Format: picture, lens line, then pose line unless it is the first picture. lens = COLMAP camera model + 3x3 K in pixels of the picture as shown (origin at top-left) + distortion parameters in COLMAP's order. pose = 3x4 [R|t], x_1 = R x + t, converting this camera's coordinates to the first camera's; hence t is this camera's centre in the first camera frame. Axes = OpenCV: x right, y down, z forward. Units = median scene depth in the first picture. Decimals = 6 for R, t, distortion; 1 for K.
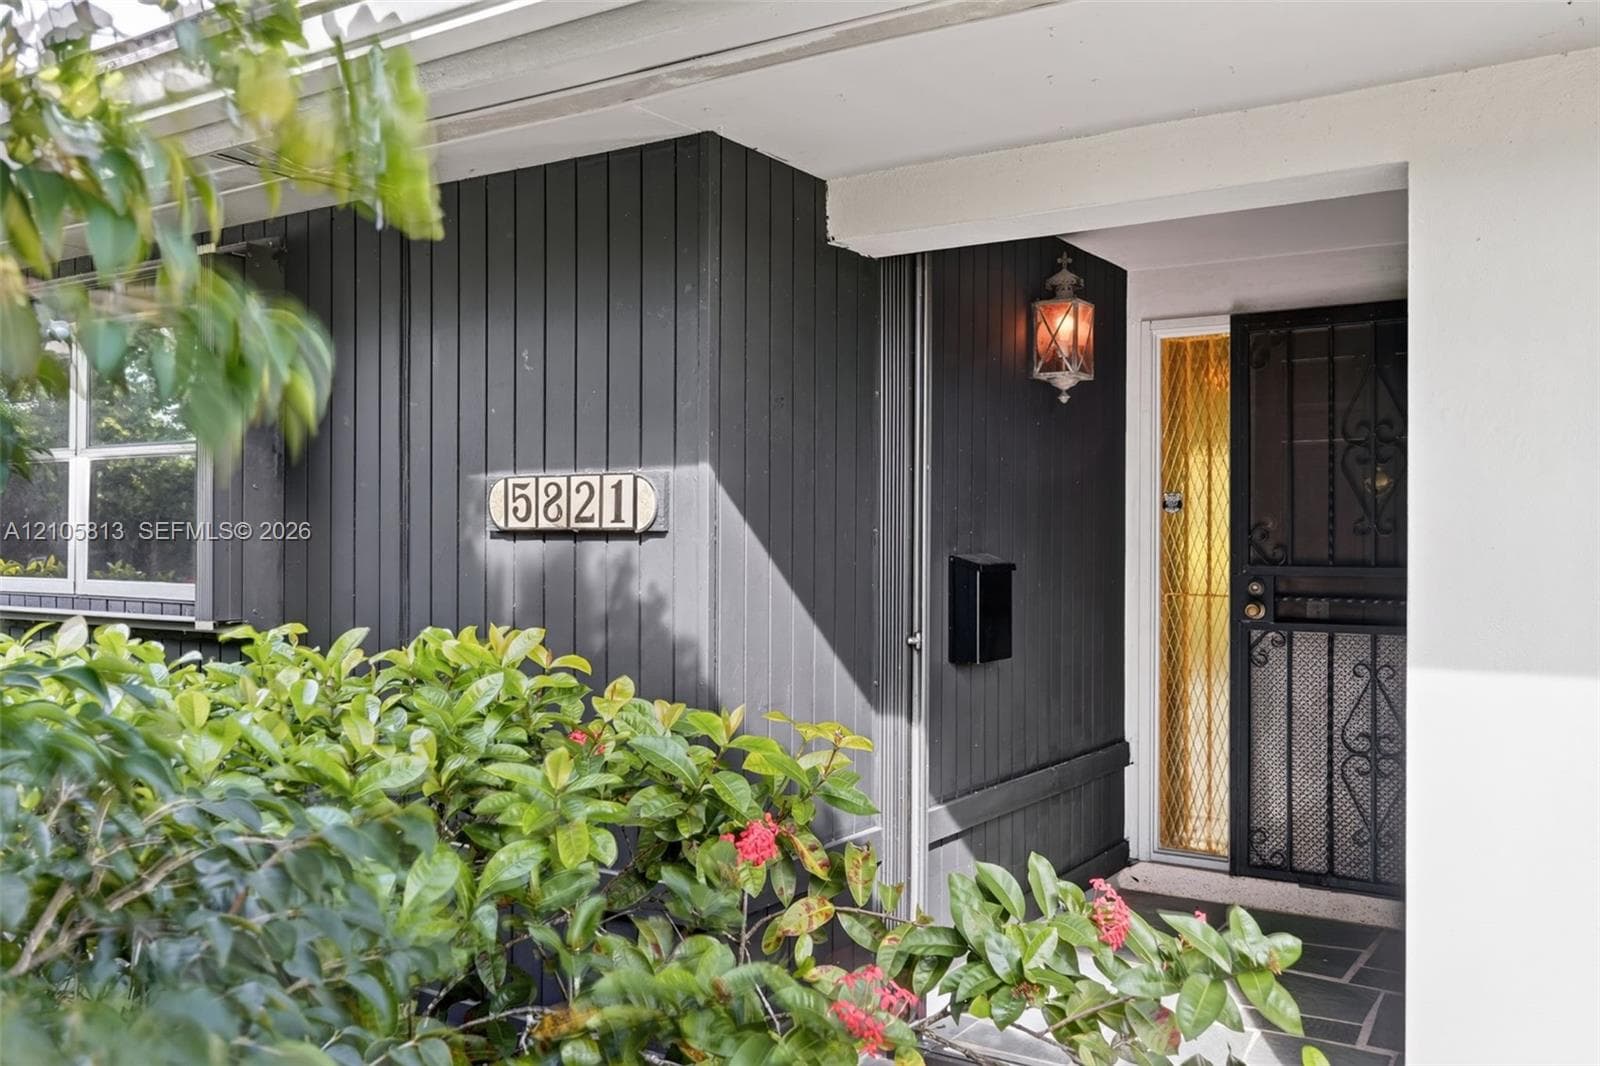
lens RADIAL K [[1323.8, 0, 795.1], [0, 1323.8, 535.0], [0, 0, 1]] dist [-0.061982, -0.003095]
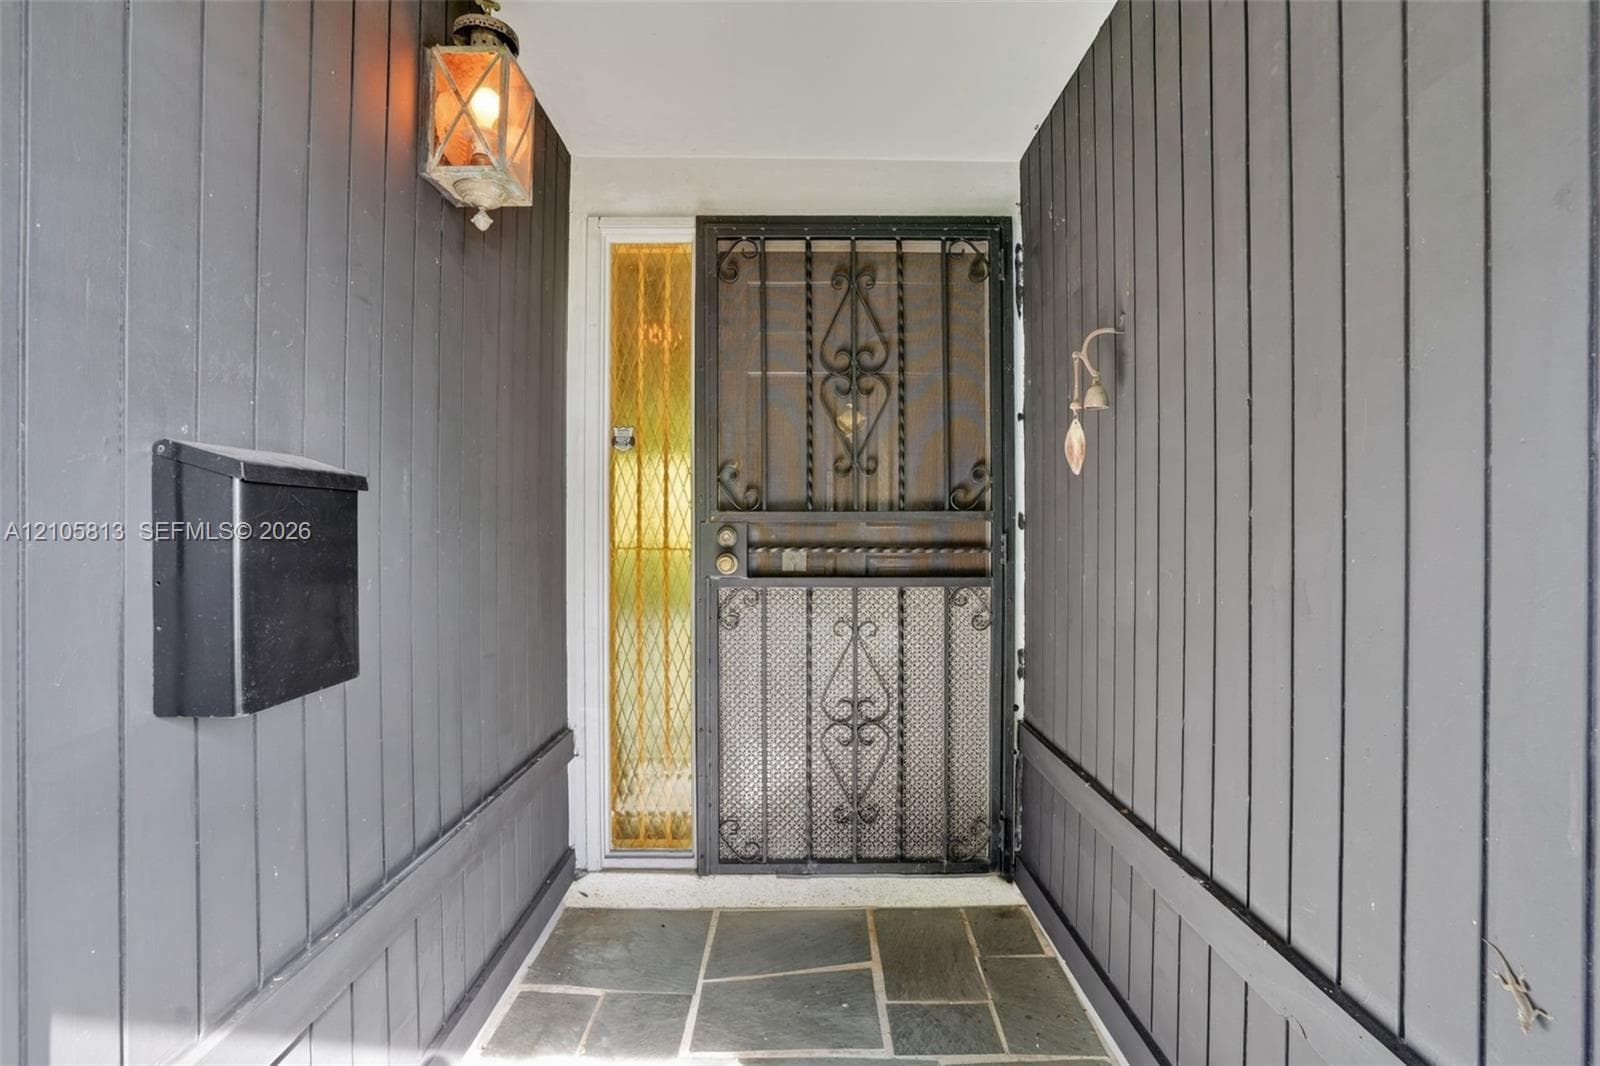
lens RADIAL K [[738.2, 0, 788.1], [0, 738.2, 530.5], [0, 0, 1]] dist [-0.036702, 0.008616]
pose [[0.838248, -0.005356, 0.545262, 0.125635], [0.001751, 0.999973, 0.007131, 0.032601], [-0.545286, -0.005023, 0.838235, 0.583494]]
